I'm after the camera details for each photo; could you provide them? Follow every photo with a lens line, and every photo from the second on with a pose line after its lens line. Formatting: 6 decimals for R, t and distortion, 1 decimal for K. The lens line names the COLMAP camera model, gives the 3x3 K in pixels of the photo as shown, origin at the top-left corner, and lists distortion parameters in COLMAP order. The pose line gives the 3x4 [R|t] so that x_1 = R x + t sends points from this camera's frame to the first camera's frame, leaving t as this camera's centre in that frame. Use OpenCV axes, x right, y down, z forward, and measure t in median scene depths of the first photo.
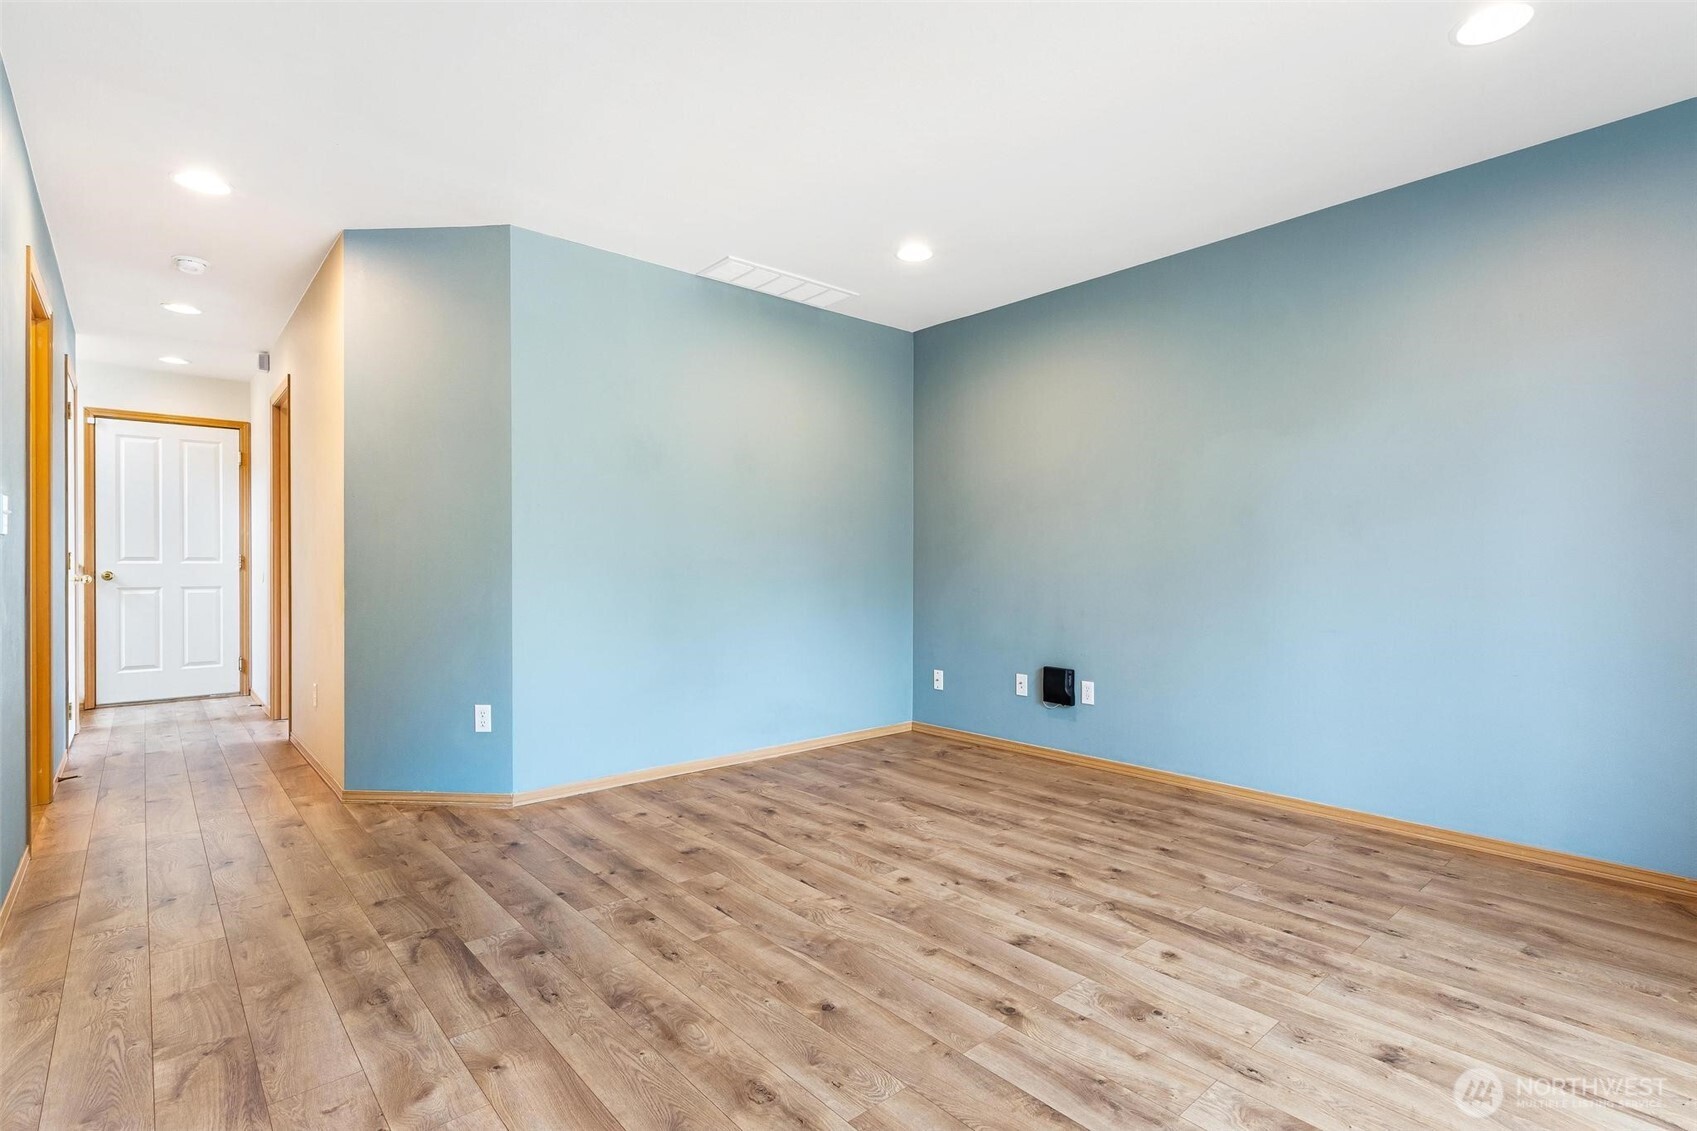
lens RADIAL K [[809.3, 0, 865.4], [0, 809.3, 581.4], [0, 0, 1]] dist [0.001662, 0.000433]
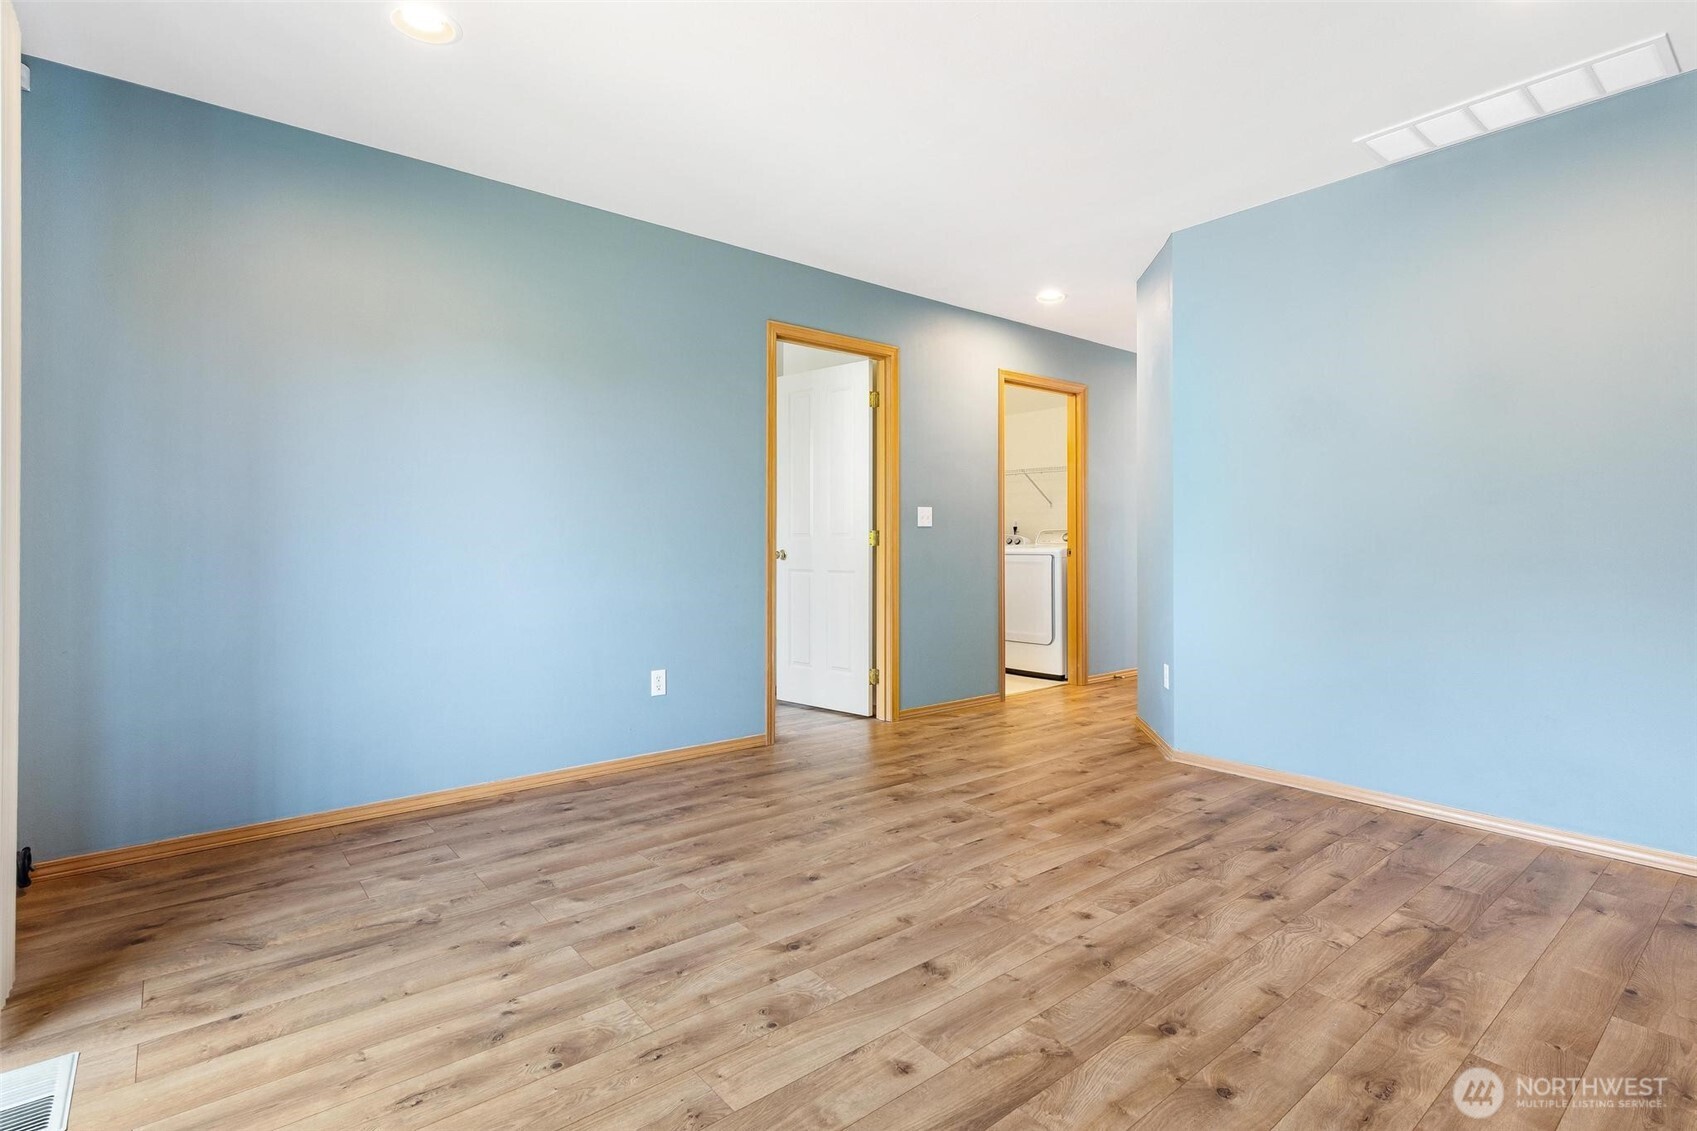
lens RADIAL K [[818.1, 0, 848.5], [0, 818.1, 565.5], [0, 0, 1]] dist [0.000802, 0.000180]
pose [[-0.040201, 0.028689, -0.998780, 0.819550], [-0.020449, 0.999355, 0.029528, -0.012479], [0.998982, 0.021611, -0.039589, 0.716597]]
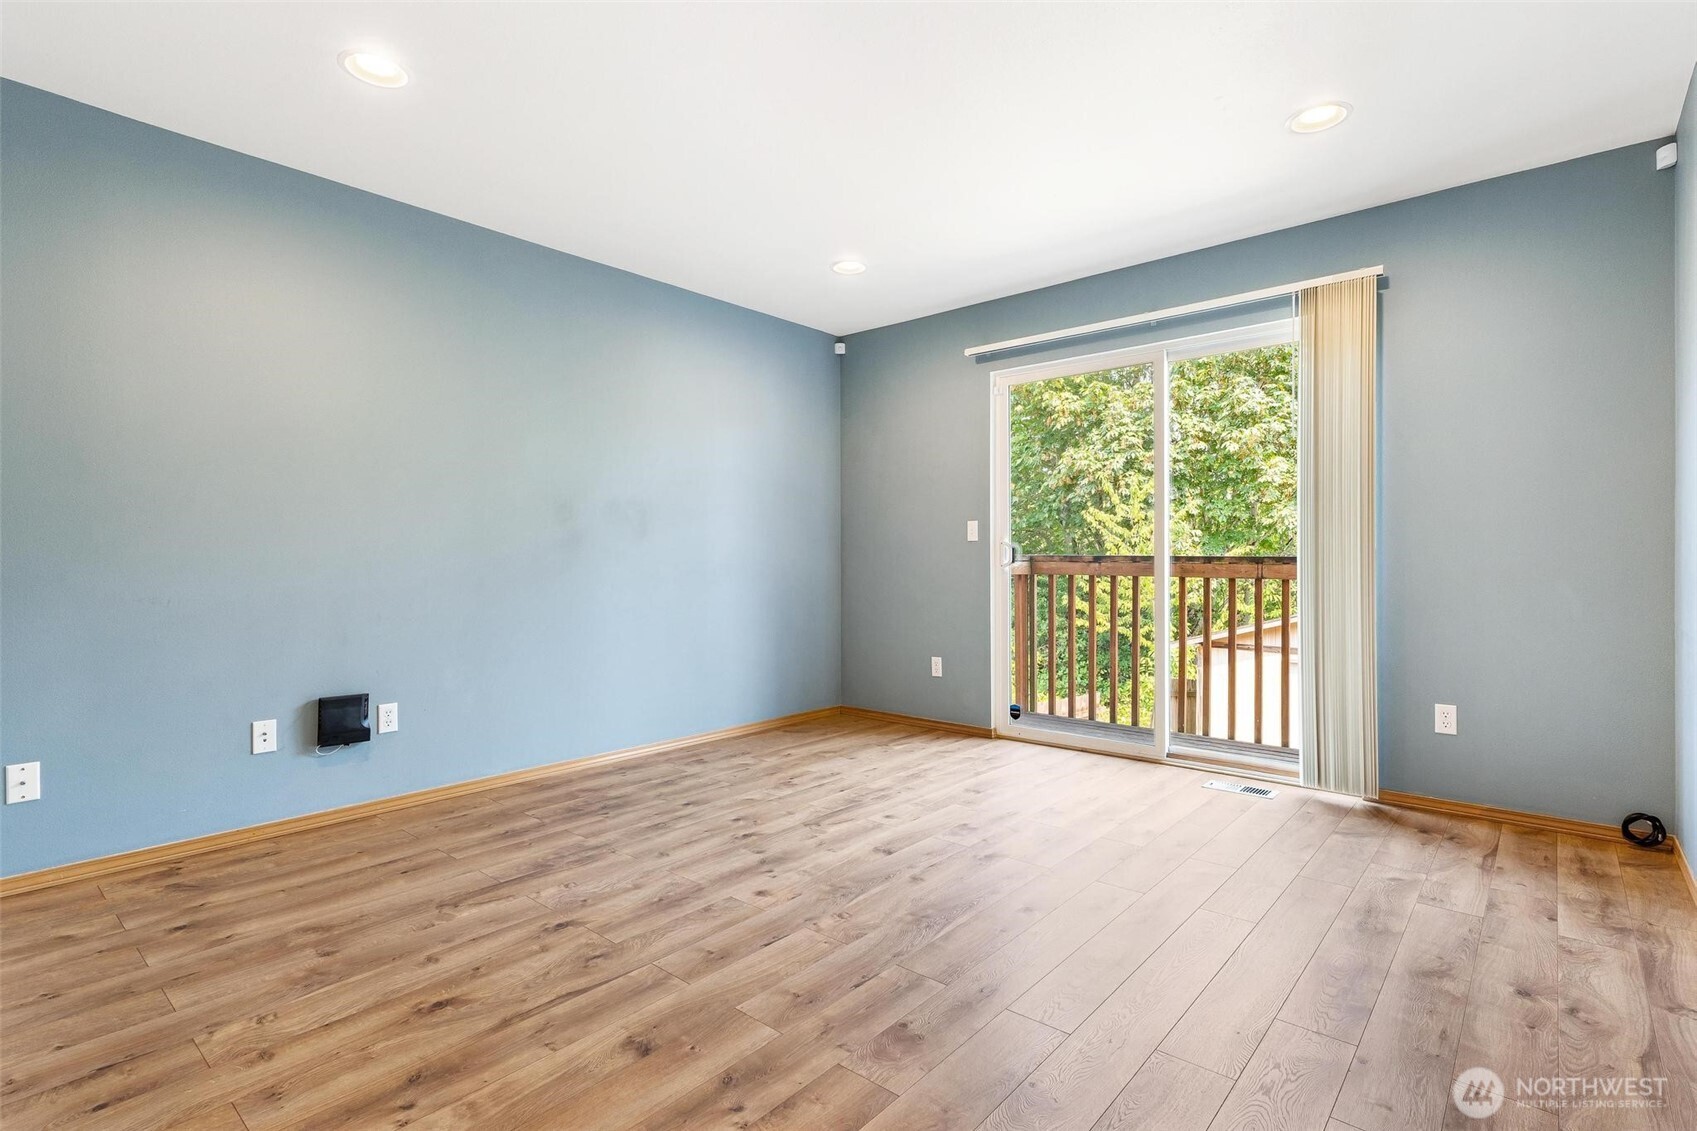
lens RADIAL K [[818.1, 0, 848.5], [0, 818.1, 565.5], [0, 0, 1]] dist [0.000802, 0.000180]
pose [[-0.127796, -0.008430, 0.991765, -0.822671], [0.021003, 0.999717, 0.011203, -0.015853], [-0.991578, 0.022262, -0.127583, 0.929018]]
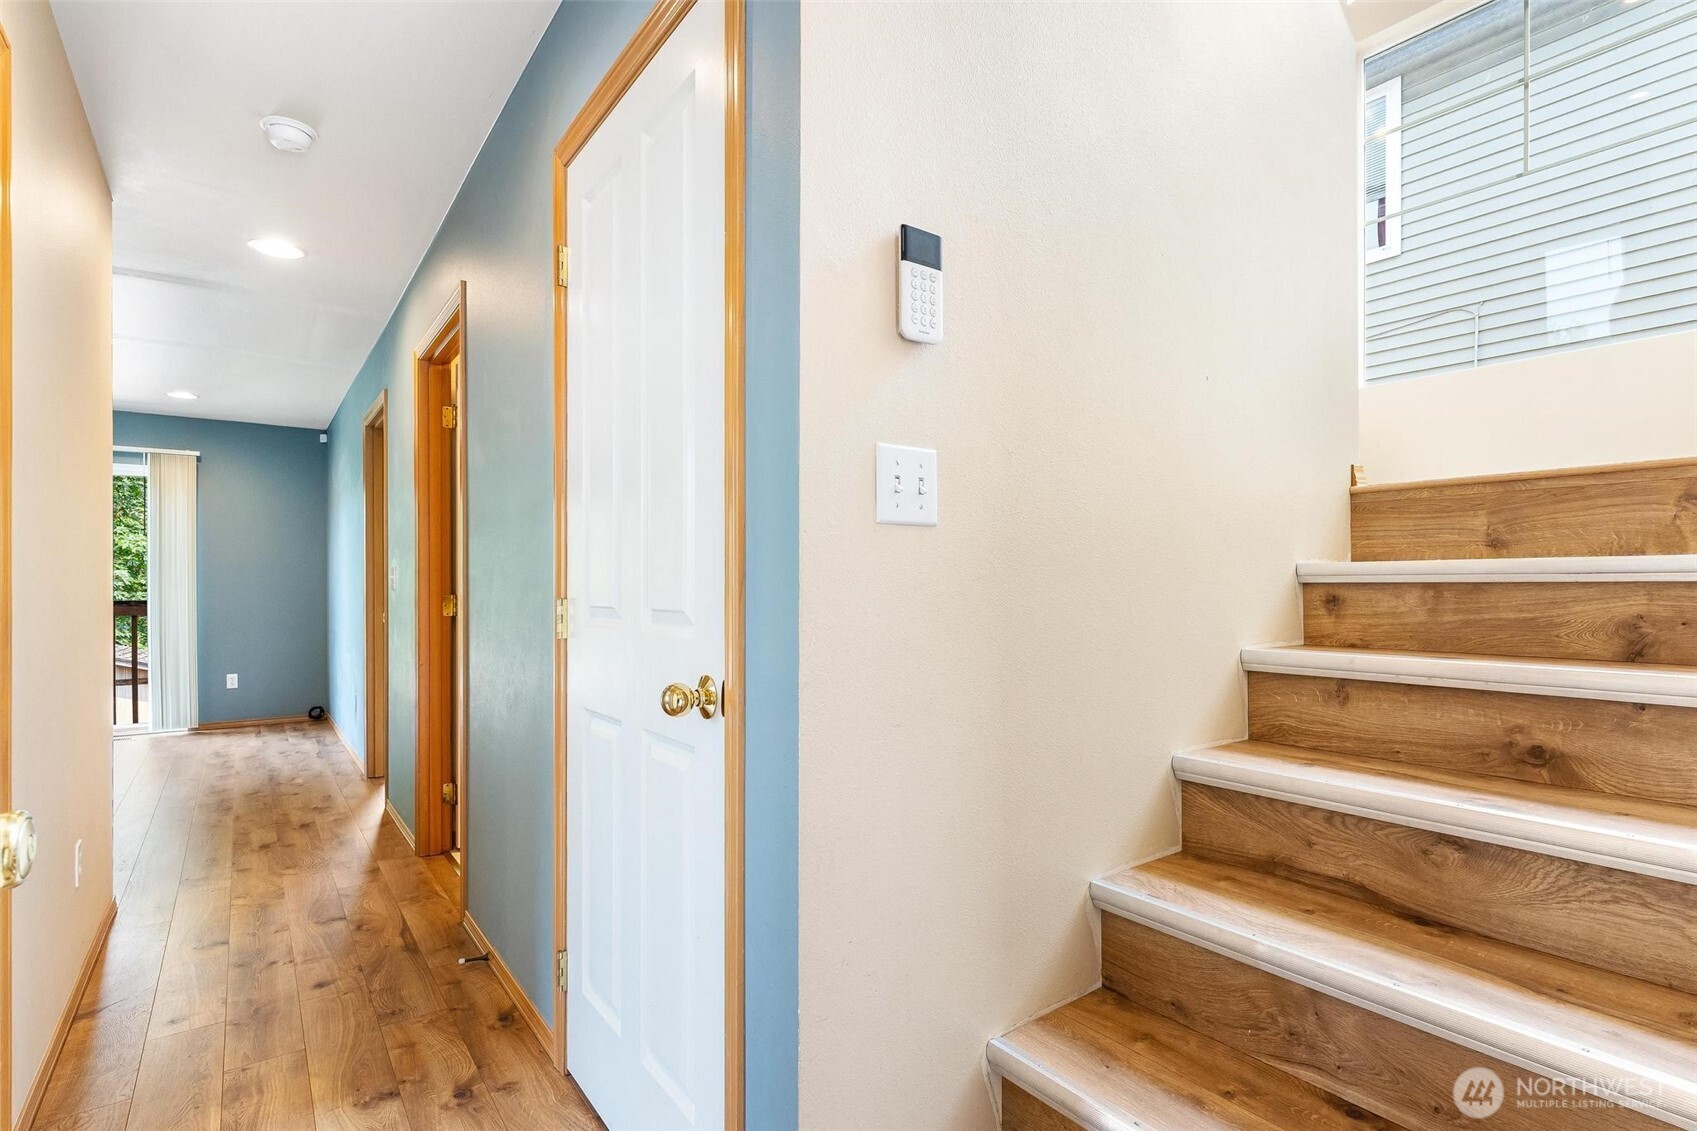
lens RADIAL K [[809.3, 0, 865.4], [0, 809.3, 581.4], [0, 0, 1]] dist [0.001662, 0.000433]
pose [[-0.997429, 0.002708, 0.071613, -1.686465], [0.003629, 0.999912, 0.012734, -0.071020], [-0.071572, 0.012961, -0.997351, 2.034392]]
